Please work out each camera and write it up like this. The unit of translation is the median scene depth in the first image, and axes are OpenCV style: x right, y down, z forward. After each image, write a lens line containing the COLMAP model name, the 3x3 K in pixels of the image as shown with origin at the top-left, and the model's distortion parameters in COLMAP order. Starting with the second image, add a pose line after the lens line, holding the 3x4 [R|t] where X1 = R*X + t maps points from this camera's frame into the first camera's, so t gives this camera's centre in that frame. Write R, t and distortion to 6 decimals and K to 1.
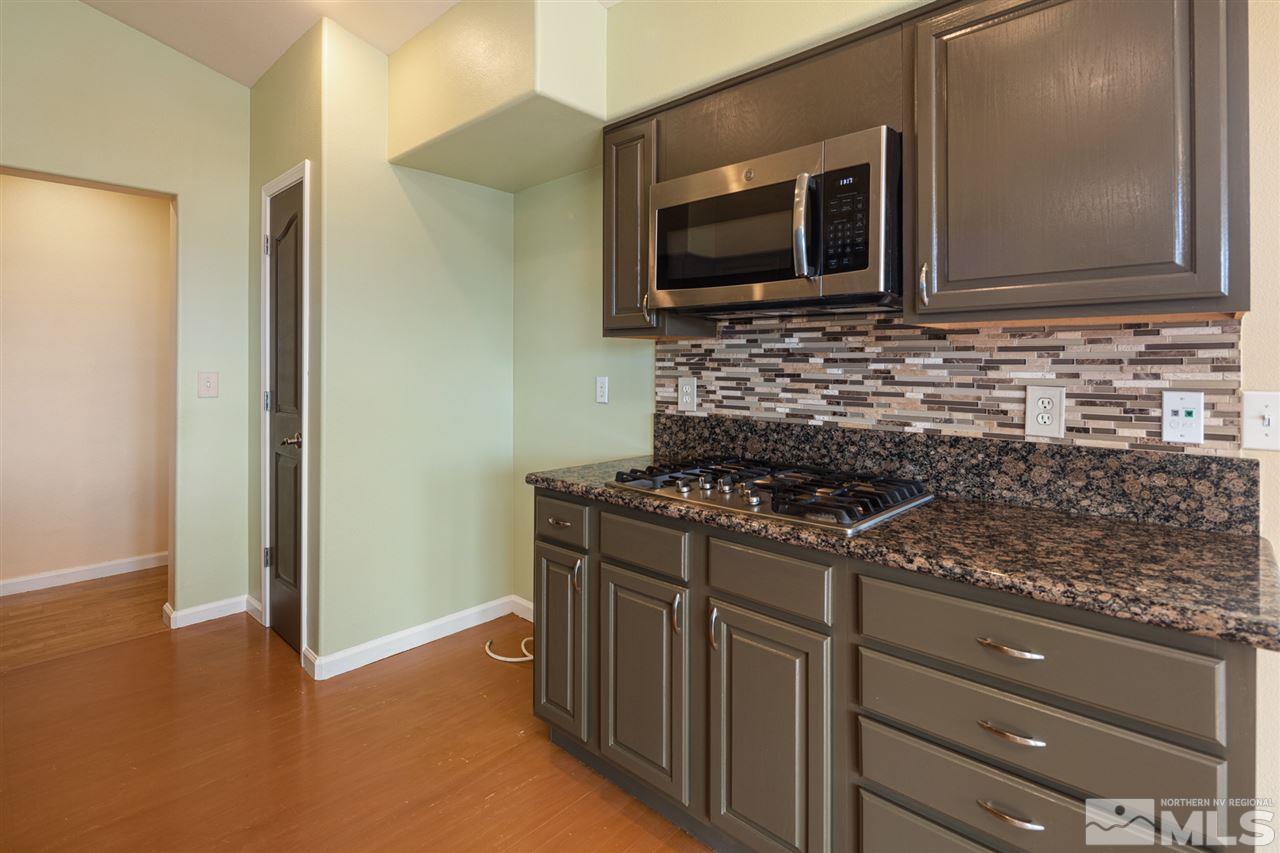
lens RADIAL K [[622.0, 0, 642.7], [0, 622.0, 368.0], [0, 0, 1]] dist [0.003823, -0.003681]
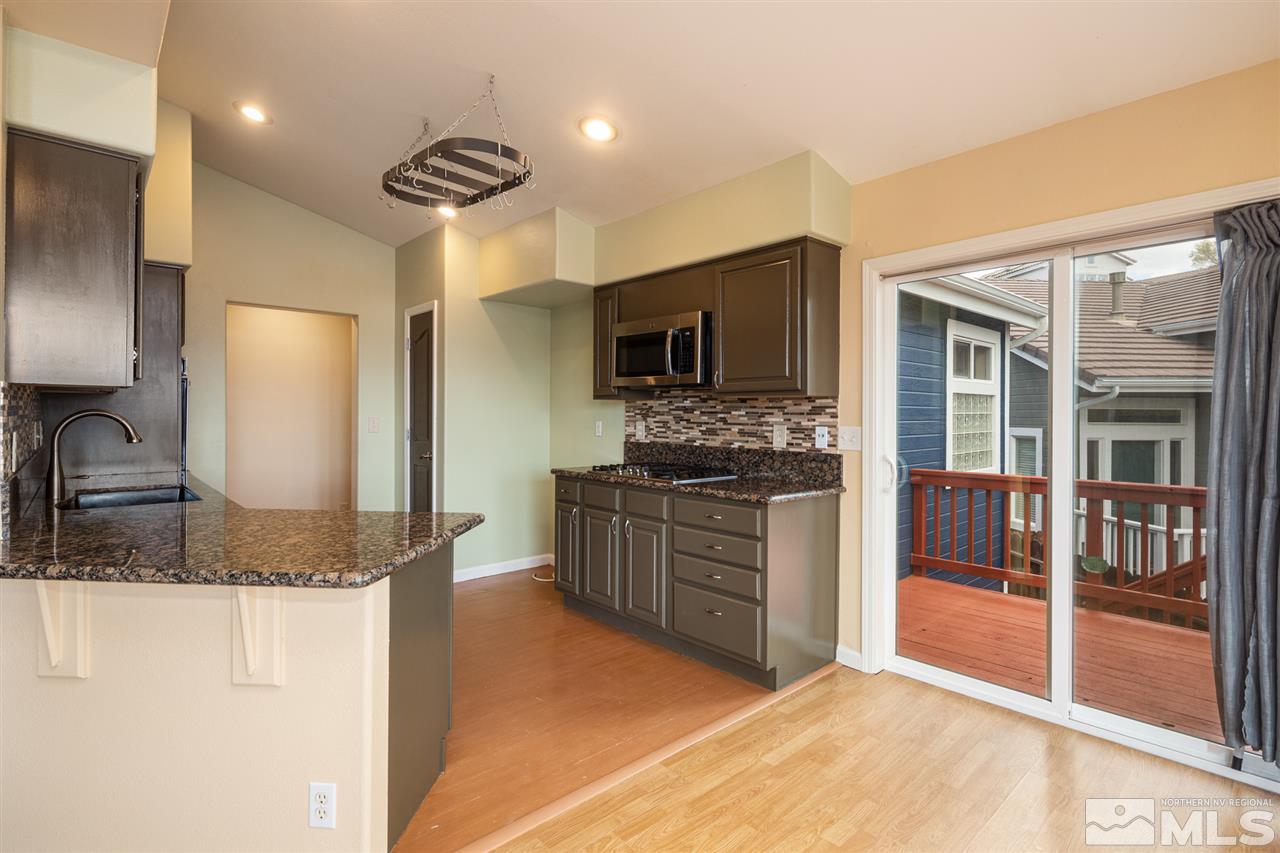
lens RADIAL K [[622.0, 0, 640.6], [0, 622.0, 418.3], [0, 0, 1]] dist [0.003823, -0.003681]
pose [[0.996187, 0.002712, -0.087202, 0.308398], [-0.002490, 0.999993, 0.002655, 0.001910], [0.087208, -0.002428, 0.996187, -1.095885]]
